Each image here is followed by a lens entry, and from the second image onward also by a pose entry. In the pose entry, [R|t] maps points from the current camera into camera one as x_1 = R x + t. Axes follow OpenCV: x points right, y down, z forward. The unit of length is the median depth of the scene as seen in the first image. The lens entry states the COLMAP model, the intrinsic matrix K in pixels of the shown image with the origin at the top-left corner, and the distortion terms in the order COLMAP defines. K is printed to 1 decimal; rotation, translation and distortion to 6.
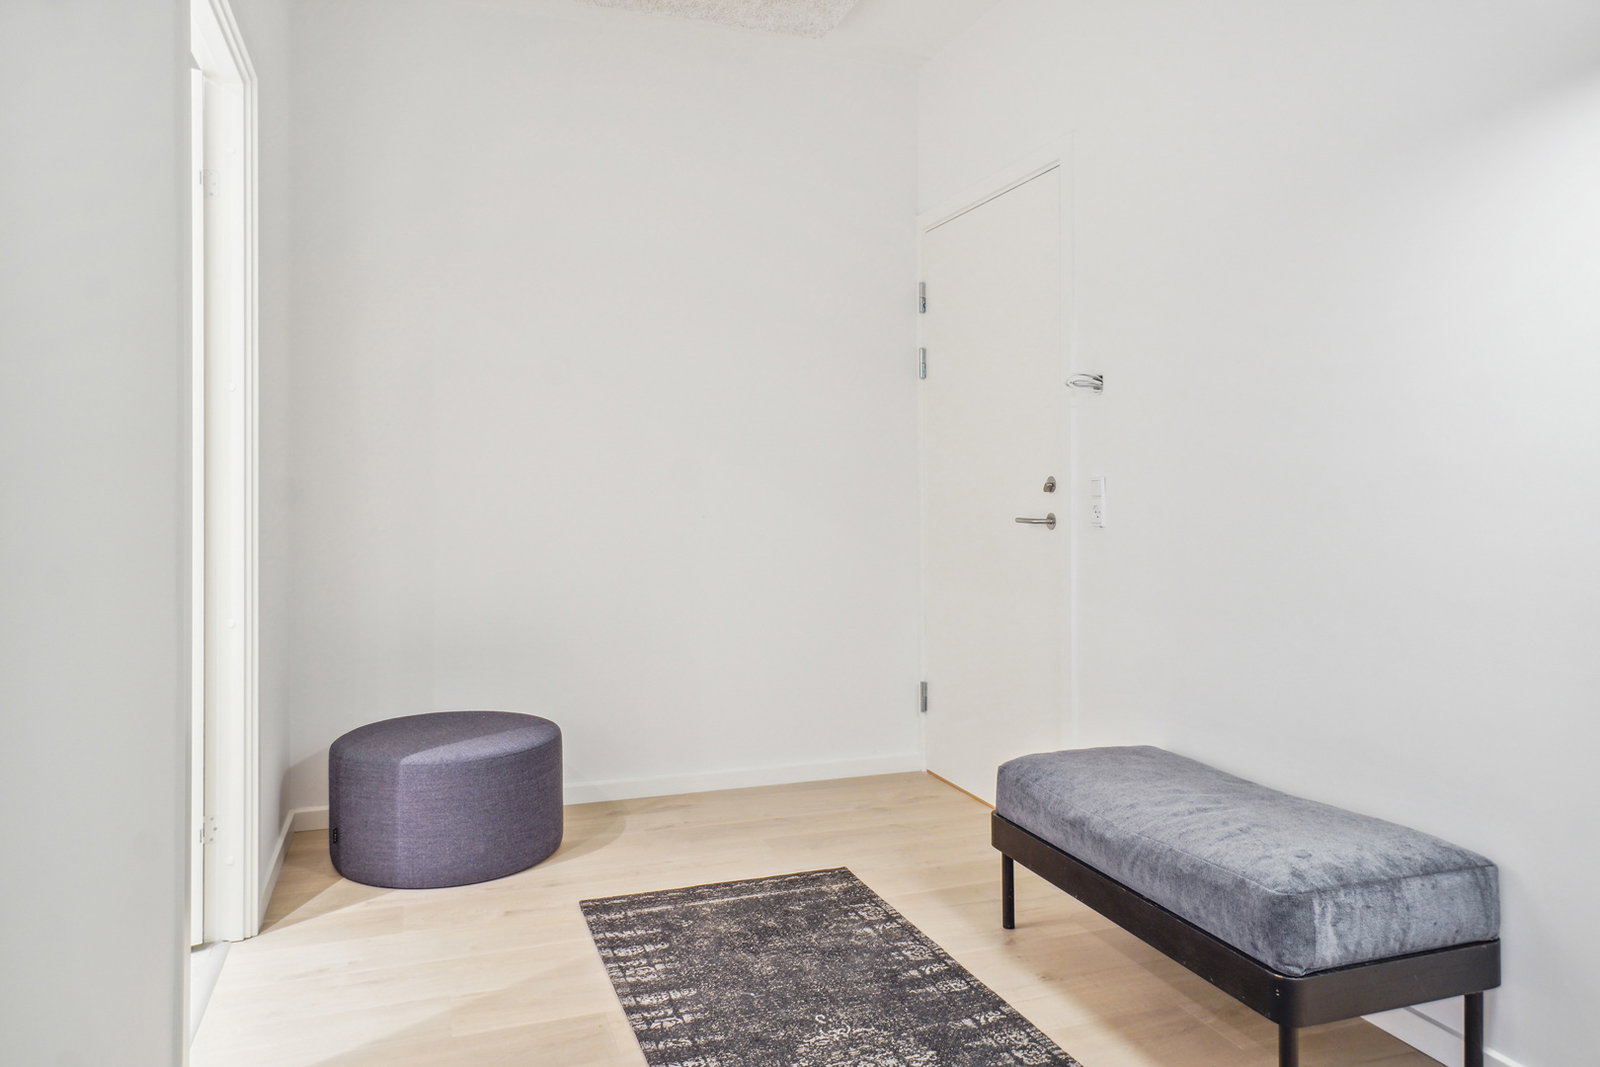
lens RADIAL K [[1092.1, 0, 805.3], [0, 1092.1, 482.7], [0, 0, 1]] dist [-0.025510, 0.046967]
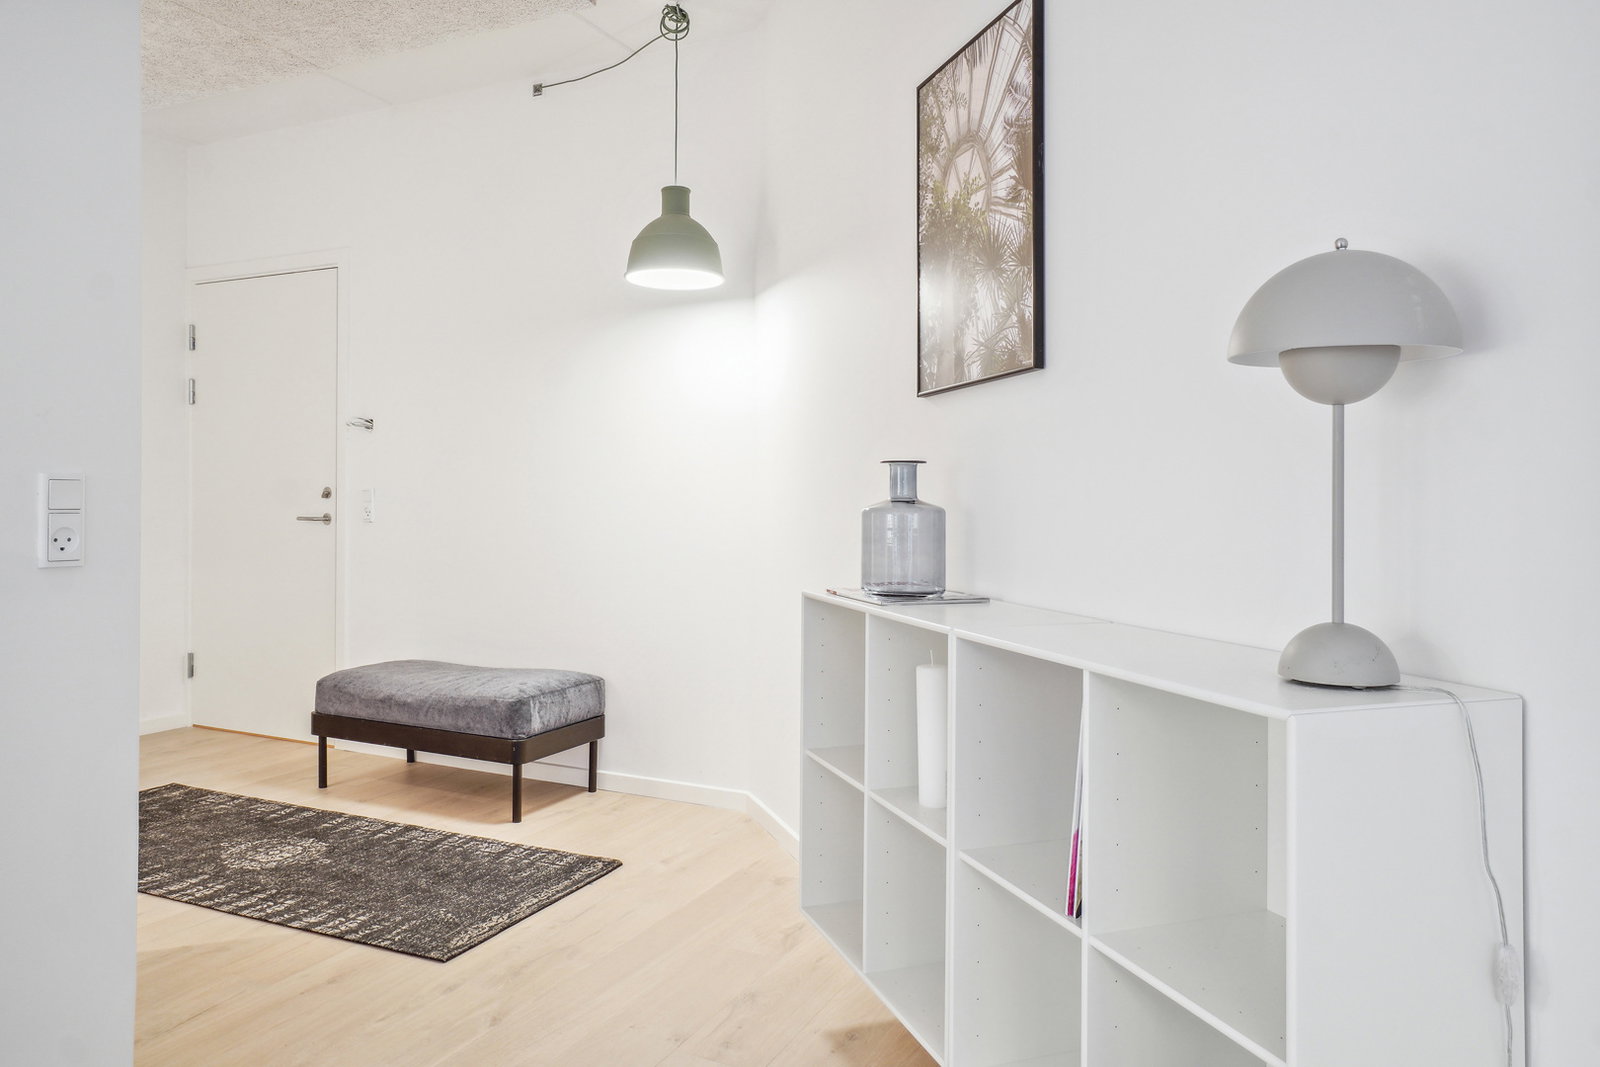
lens RADIAL K [[1092.1, 0, 805.3], [0, 1092.1, 482.7], [0, 0, 1]] dist [-0.025510, 0.046967]
pose [[0.709614, 0.017832, 0.704365, -0.540954], [-0.012397, 0.999841, -0.012823, -0.001659], [-0.704482, 0.000367, 0.709722, -0.713588]]
